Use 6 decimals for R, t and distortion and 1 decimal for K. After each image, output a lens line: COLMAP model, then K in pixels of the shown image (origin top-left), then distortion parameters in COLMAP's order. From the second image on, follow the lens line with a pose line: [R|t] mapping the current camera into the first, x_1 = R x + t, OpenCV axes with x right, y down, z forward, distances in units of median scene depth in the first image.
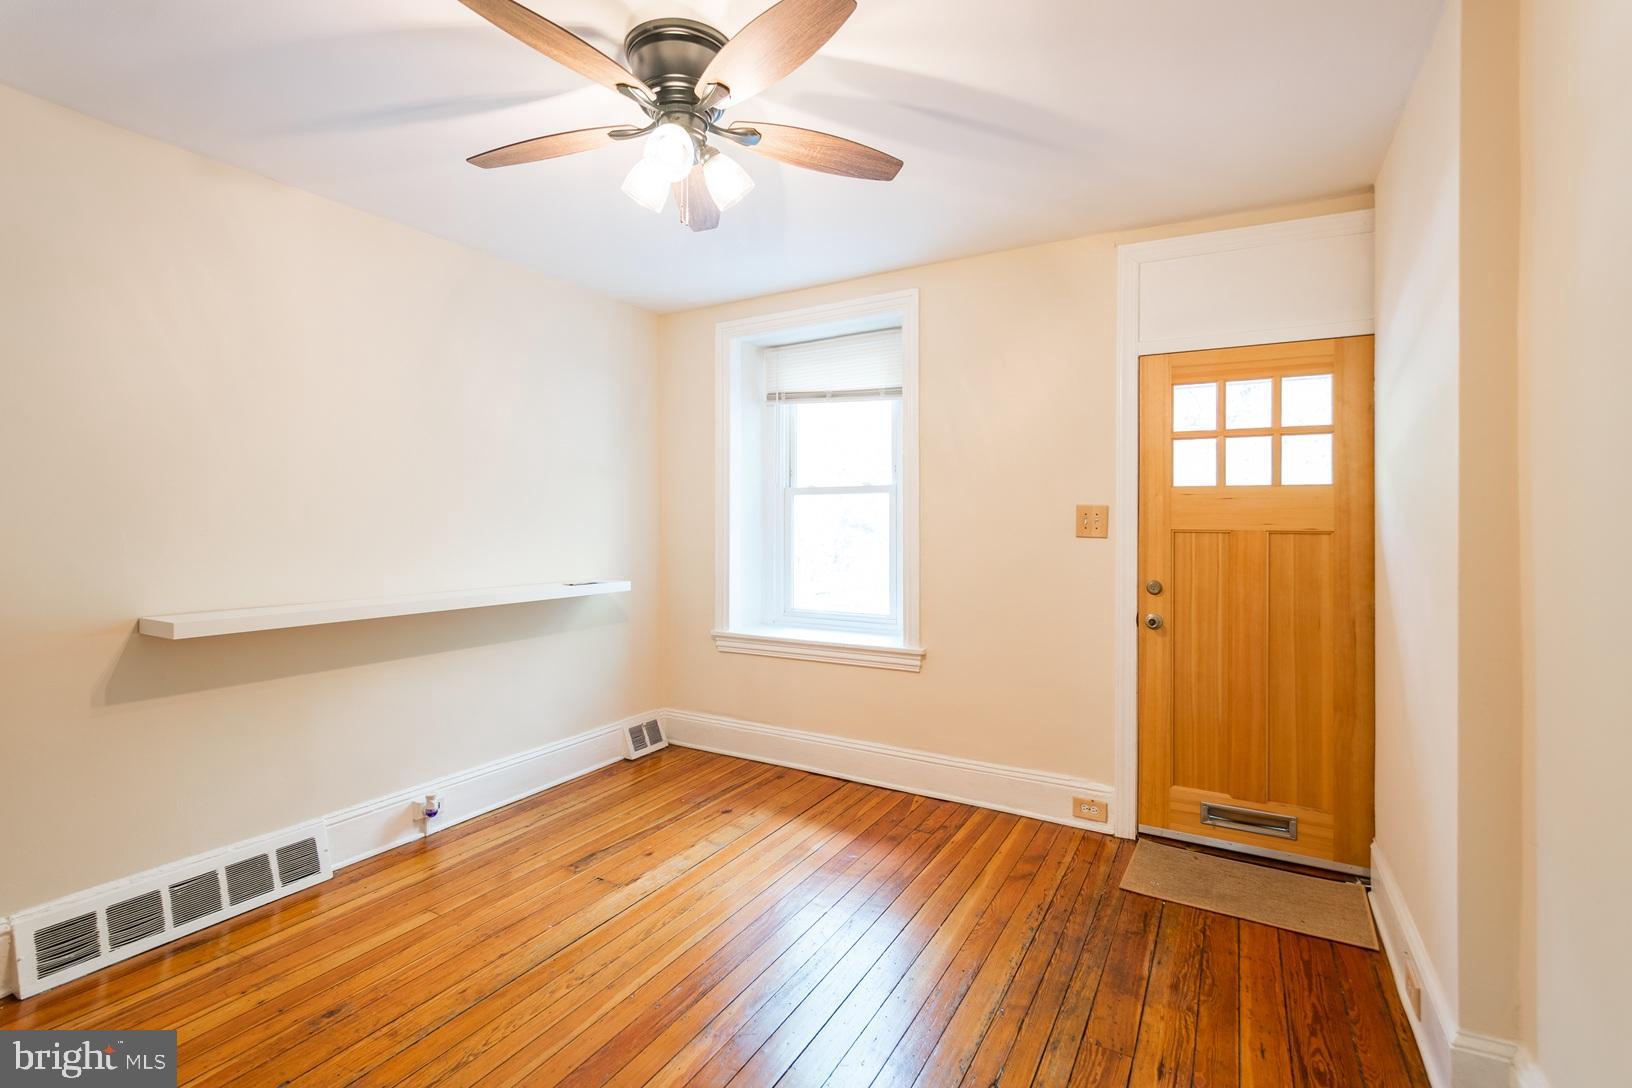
lens RADIAL K [[734.4, 0, 821.4], [0, 734.4, 518.1], [0, 0, 1]] dist [0.016228, 0.000209]
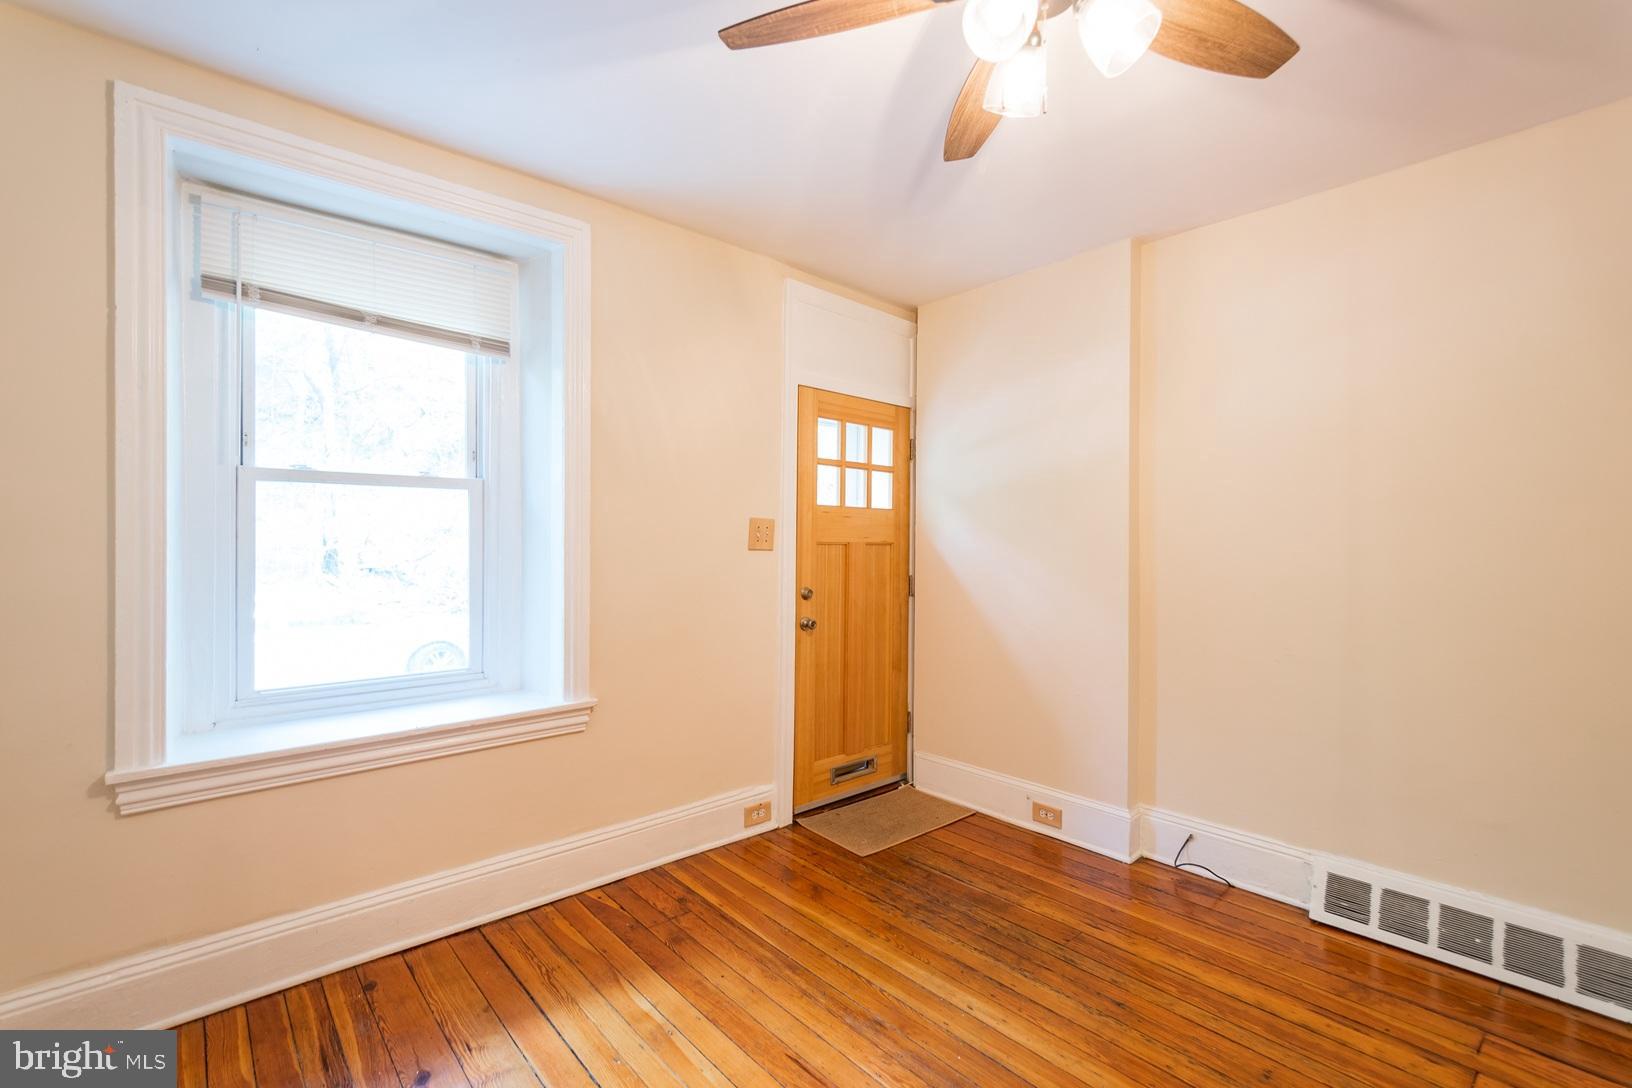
lens RADIAL K [[715.3, 0, 828.7], [0, 715.3, 544.1], [0, 0, 1]] dist [0.002835, 0.000317]
pose [[0.315593, -0.004933, 0.948882, -0.577824], [-0.010189, 0.999911, 0.008587, 0.008906], [-0.948840, -0.012378, 0.315514, 0.624752]]
